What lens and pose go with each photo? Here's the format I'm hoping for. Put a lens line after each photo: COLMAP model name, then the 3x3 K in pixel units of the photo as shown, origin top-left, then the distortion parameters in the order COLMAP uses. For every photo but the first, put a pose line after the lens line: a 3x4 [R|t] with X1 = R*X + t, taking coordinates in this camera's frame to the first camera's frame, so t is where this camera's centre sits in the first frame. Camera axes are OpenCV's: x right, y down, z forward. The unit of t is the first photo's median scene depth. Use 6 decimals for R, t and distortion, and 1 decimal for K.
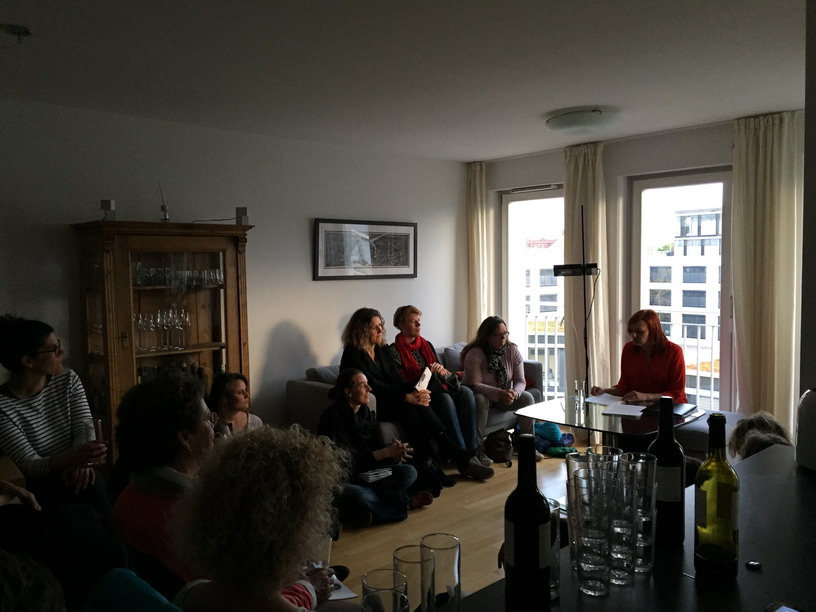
lens RADIAL K [[680.4, 0, 408.0], [0, 680.4, 306.0], [0, 0, 1]] dist [0.047438, -0.009799]
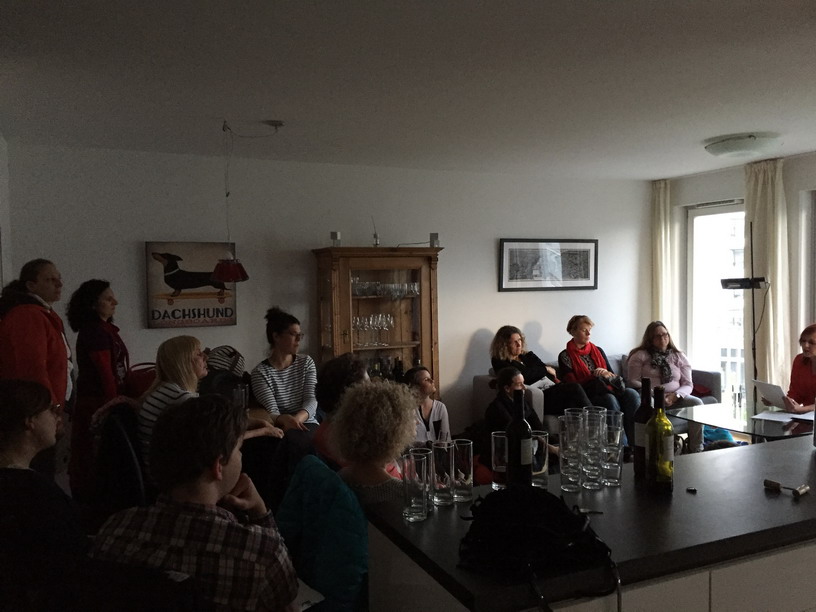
lens RADIAL K [[680.4, 0, 408.0], [0, 680.4, 306.0], [0, 0, 1]] dist [0.047438, -0.009799]
pose [[0.947785, 0.013510, -0.318624, 0.086402], [-0.017804, 0.999786, -0.010569, 0.001784], [0.318413, 0.015690, 0.947822, -0.151156]]
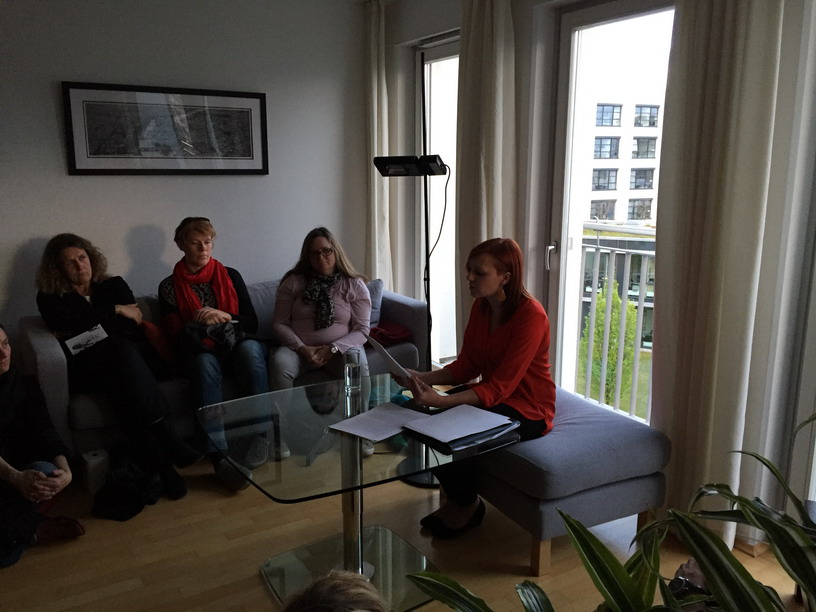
lens RADIAL K [[680.4, 0, 408.0], [0, 680.4, 306.0], [0, 0, 1]] dist [0.047438, -0.009799]
pose [[0.978709, 0.056800, -0.197239, 0.347062], [-0.026565, 0.987919, 0.152677, -0.022500], [0.203528, -0.144186, 0.968394, 0.382229]]
